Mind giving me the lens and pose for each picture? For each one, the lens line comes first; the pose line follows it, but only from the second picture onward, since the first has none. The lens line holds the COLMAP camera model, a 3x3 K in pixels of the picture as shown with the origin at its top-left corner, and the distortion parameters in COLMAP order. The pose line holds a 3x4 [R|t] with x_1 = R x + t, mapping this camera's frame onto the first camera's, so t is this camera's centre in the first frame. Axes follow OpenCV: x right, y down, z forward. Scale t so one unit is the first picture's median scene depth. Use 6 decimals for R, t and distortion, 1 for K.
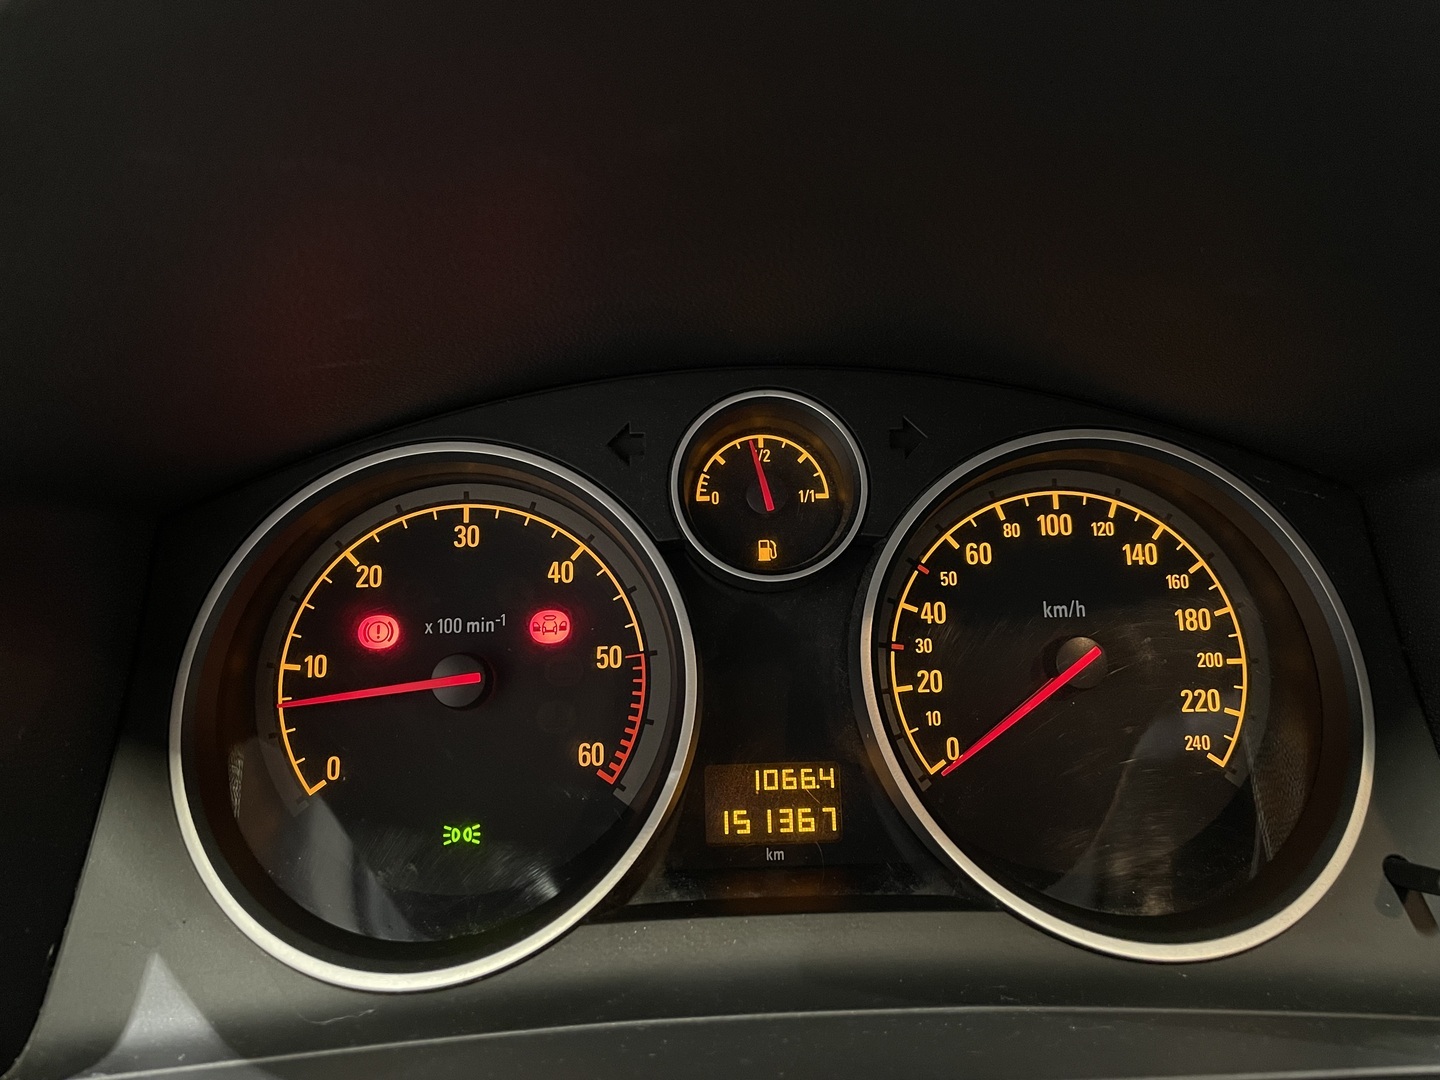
lens RADIAL K [[1084.1, 0, 731.5], [0, 1084.1, 525.0], [0, 0, 1]] dist [0.102996, -0.165950]
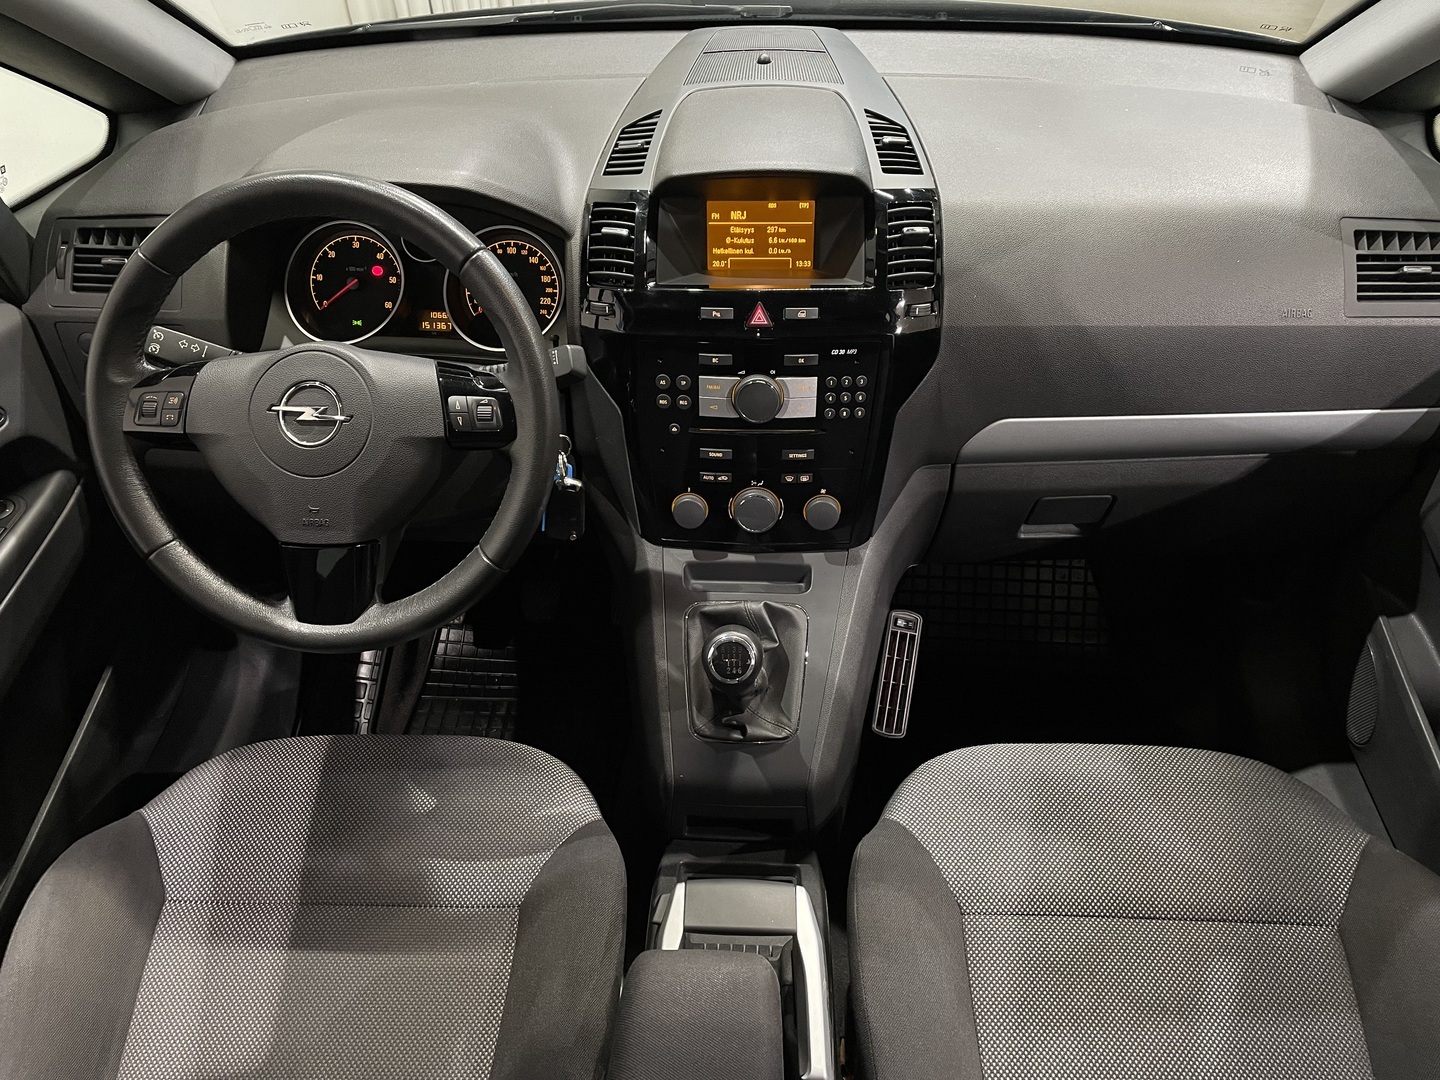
lens RADIAL K [[1075.7, 0, 725.6], [0, 1075.7, 554.7], [0, 0, 1]] dist [0.072576, -0.092821]
pose [[0.991928, 0.079049, -0.099150, 1.486677], [-0.044882, 0.950160, 0.308516, -0.188539], [0.118596, -0.301575, 0.946038, -2.734160]]
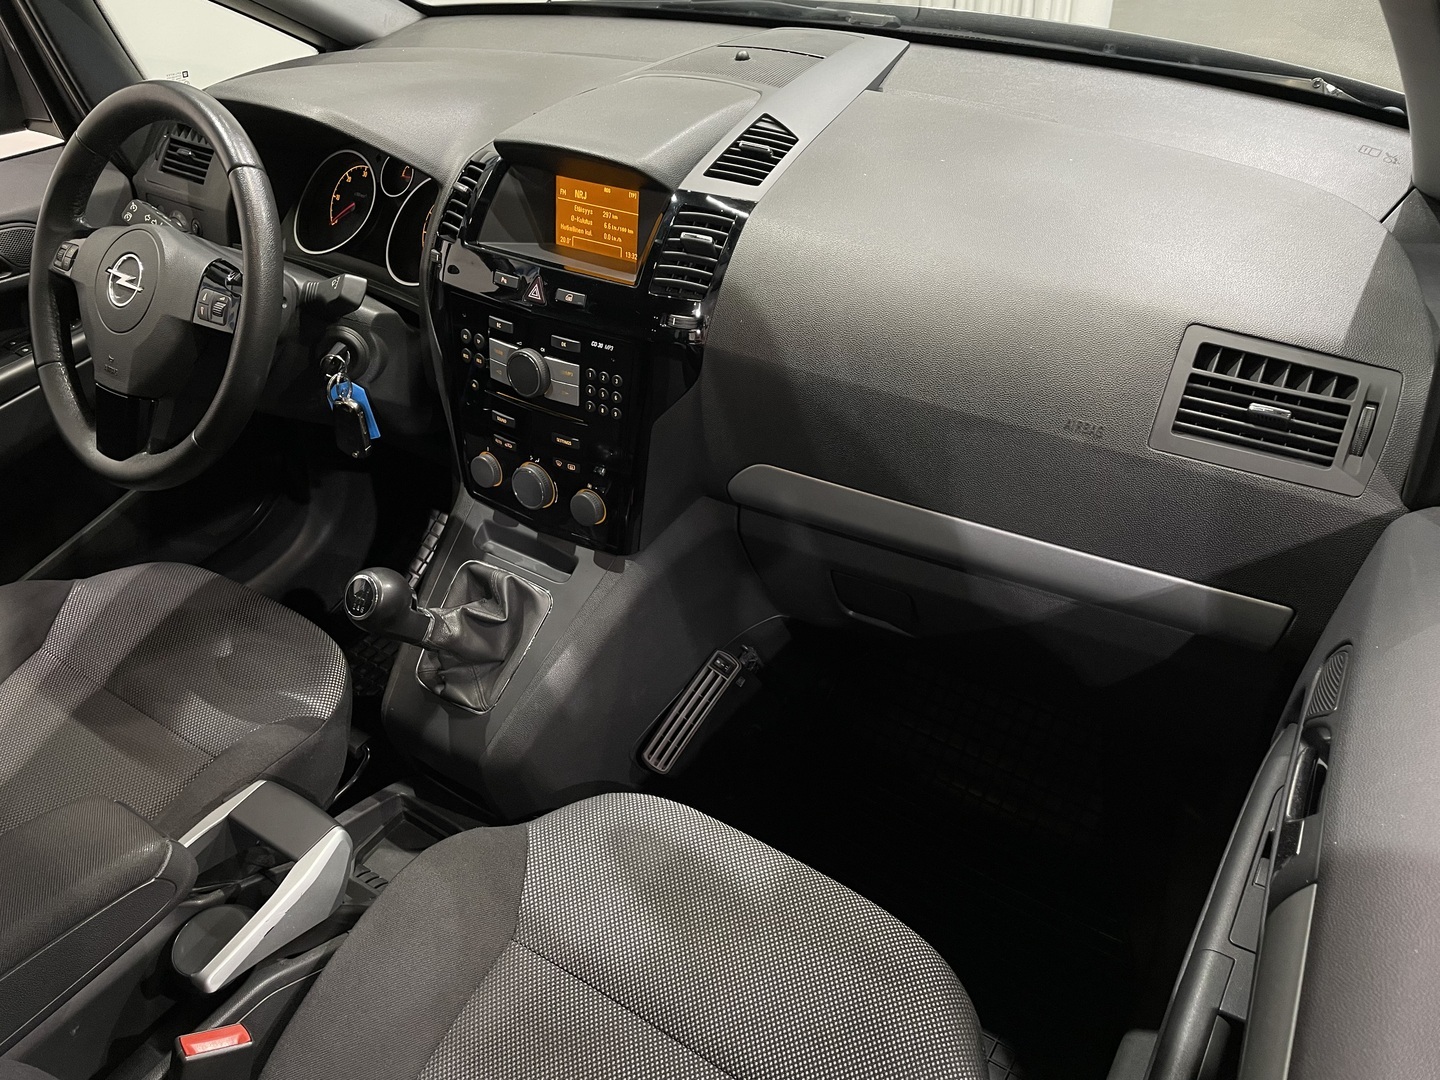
lens RADIAL K [[1075.7, 0, 725.6], [0, 1075.7, 554.7], [0, 0, 1]] dist [0.072576, -0.092821]
pose [[0.779932, 0.364661, -0.508654, 3.598193], [-0.203049, 0.916192, 0.345490, -0.386373], [0.592011, -0.166177, 0.788612, -1.789570]]
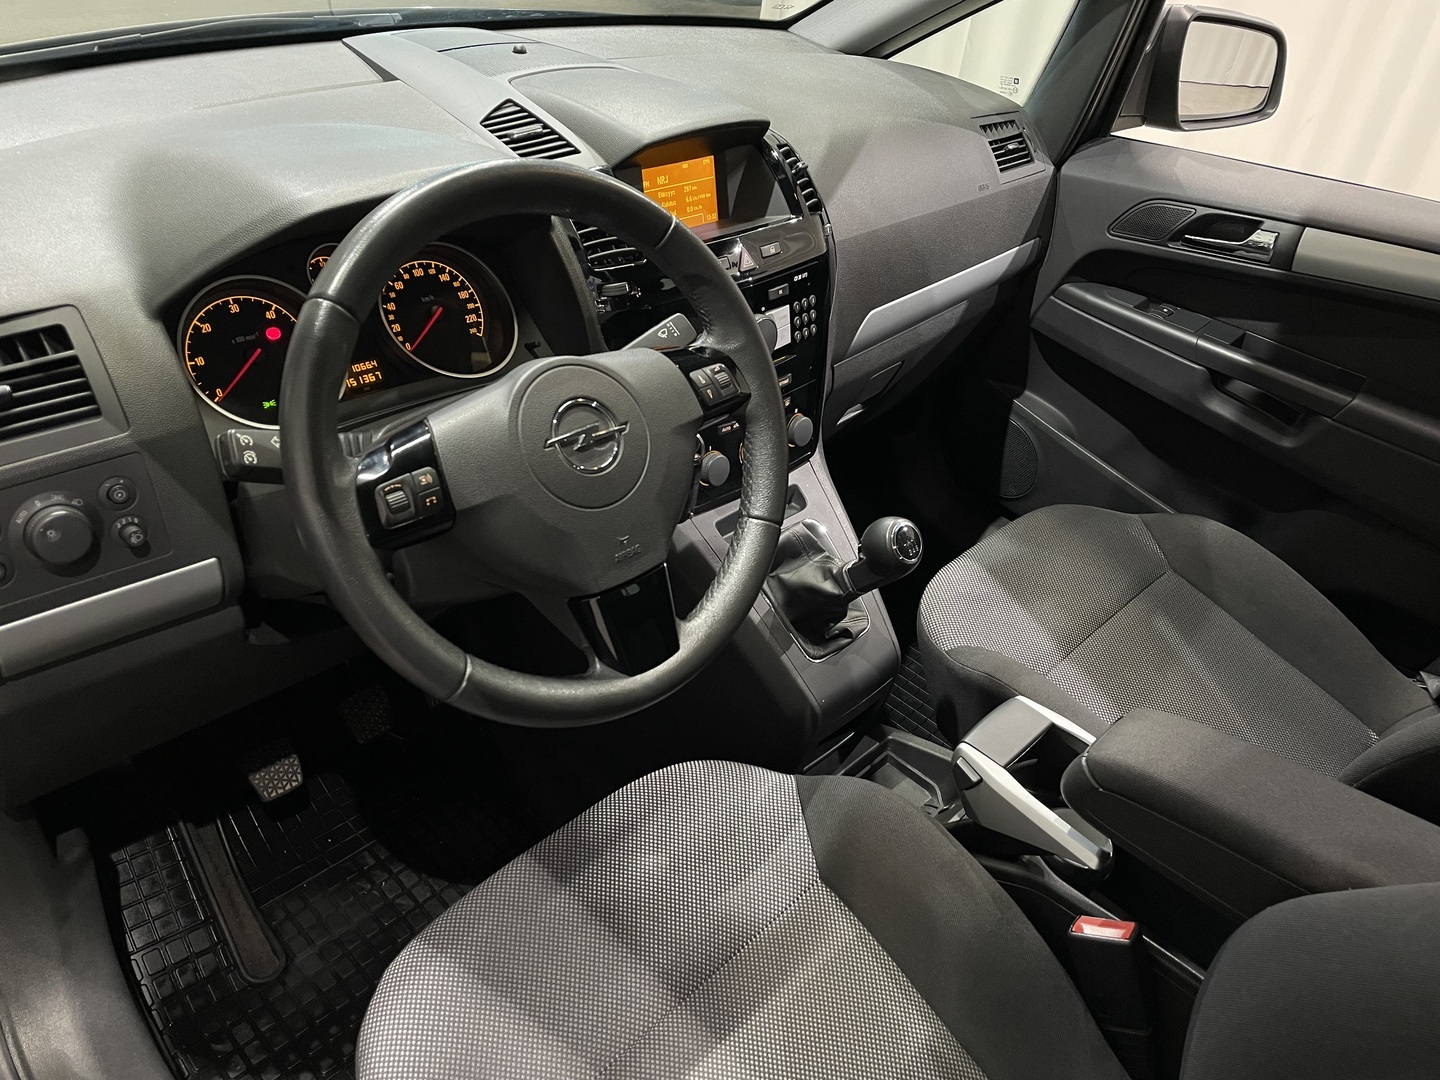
lens RADIAL K [[1074.2, 0, 722.7], [0, 1074.2, 532.4], [0, 0, 1]] dist [0.068999, -0.085335]
pose [[0.753272, -0.304060, 0.583206, -1.138434], [0.157284, 0.944272, 0.289157, -0.059150], [-0.638626, -0.126085, 0.759117, -2.120256]]
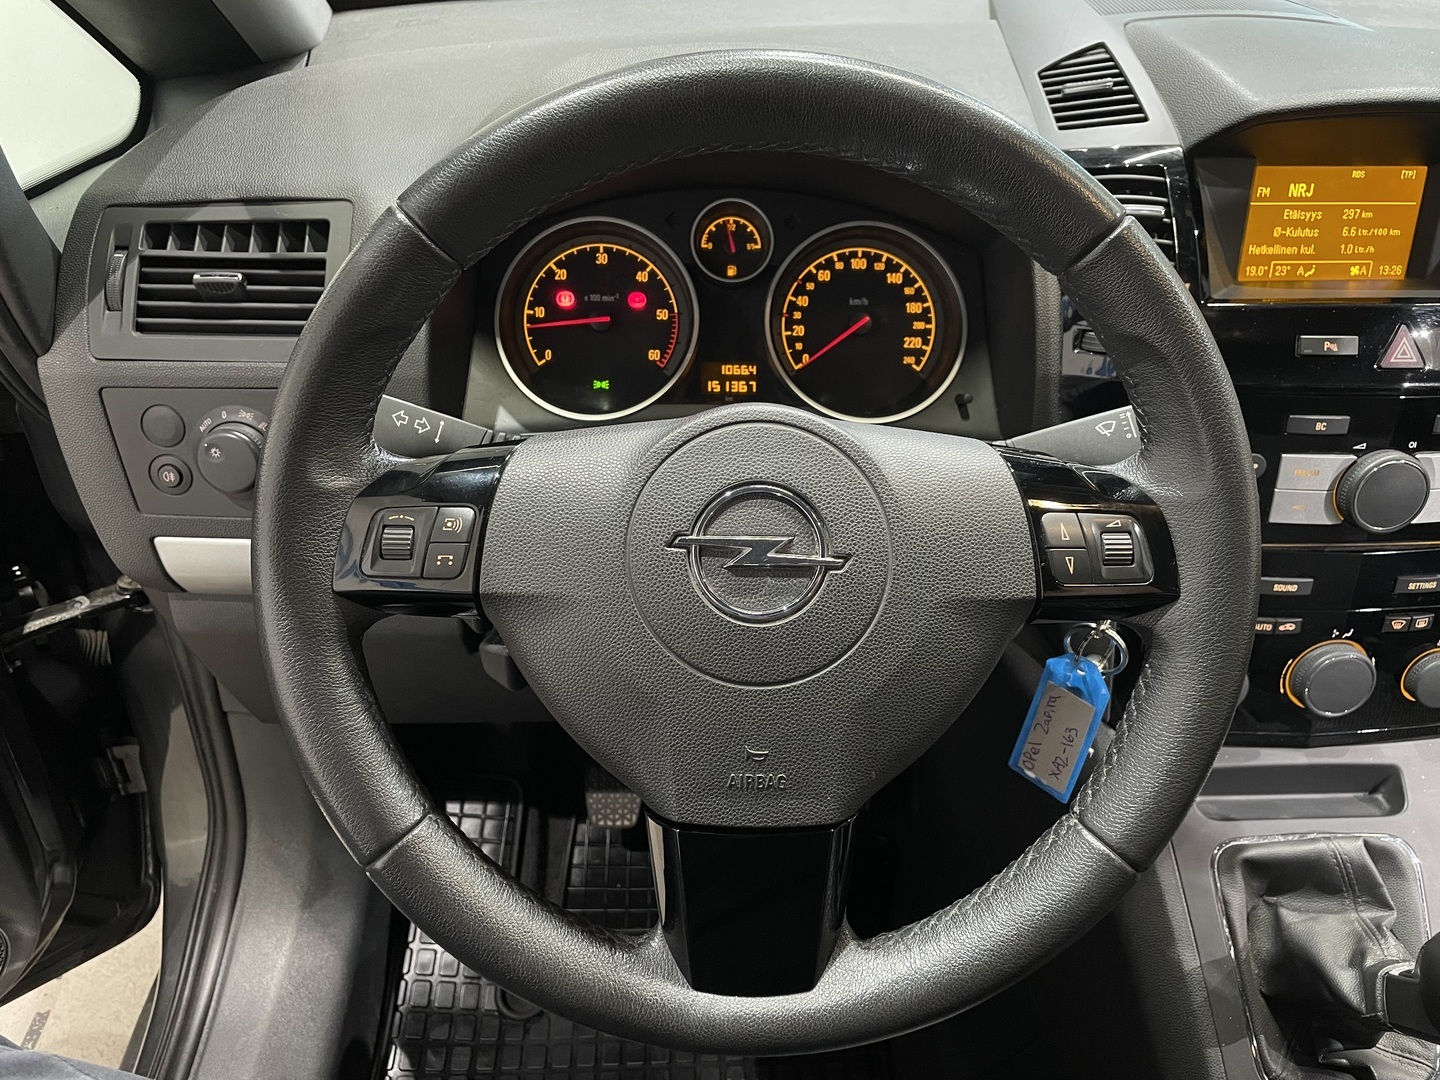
lens RADIAL K [[1084.1, 0, 731.5], [0, 1084.1, 525.0], [0, 0, 1]] dist [0.102996, -0.165950]
pose [[0.999056, 0.041360, -0.013262, 0.085973], [-0.037770, 0.978052, 0.204910, 0.078158], [0.021446, -0.204215, 0.978691, -1.375135]]
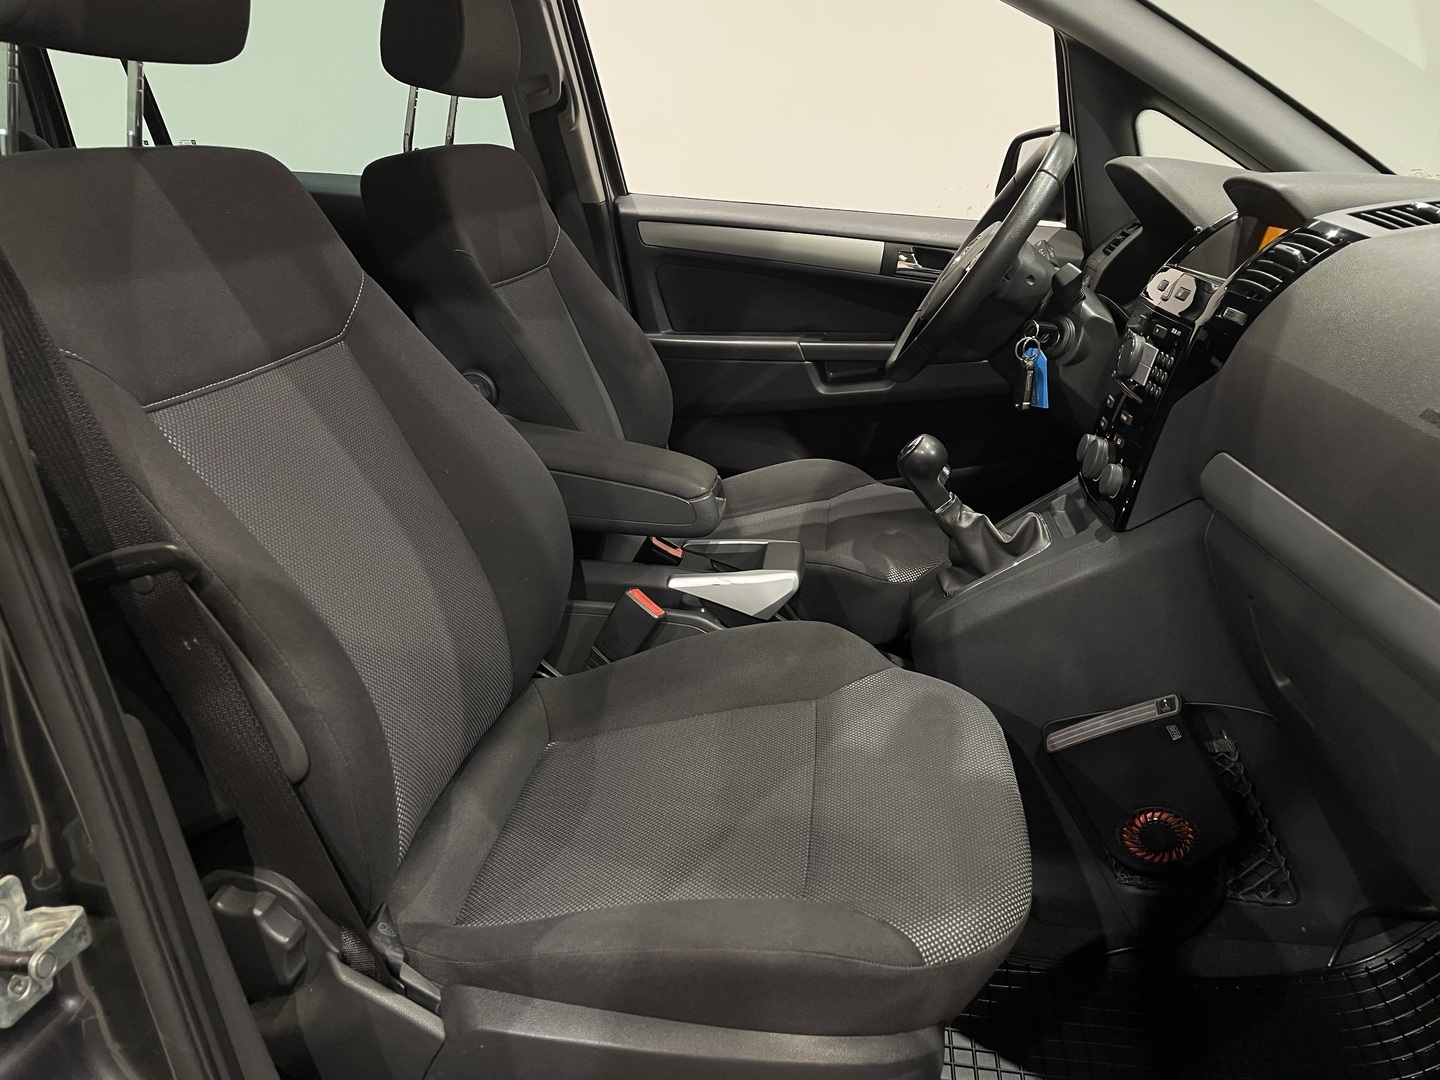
lens RADIAL K [[1075.7, 0, 725.6], [0, 1075.7, 554.7], [0, 0, 1]] dist [0.072576, -0.092821]
pose [[-0.163369, 0.394607, -0.904210, 5.260163], [-0.386373, 0.817721, 0.426671, -0.131380], [0.907759, 0.419068, 0.018875, -0.494490]]
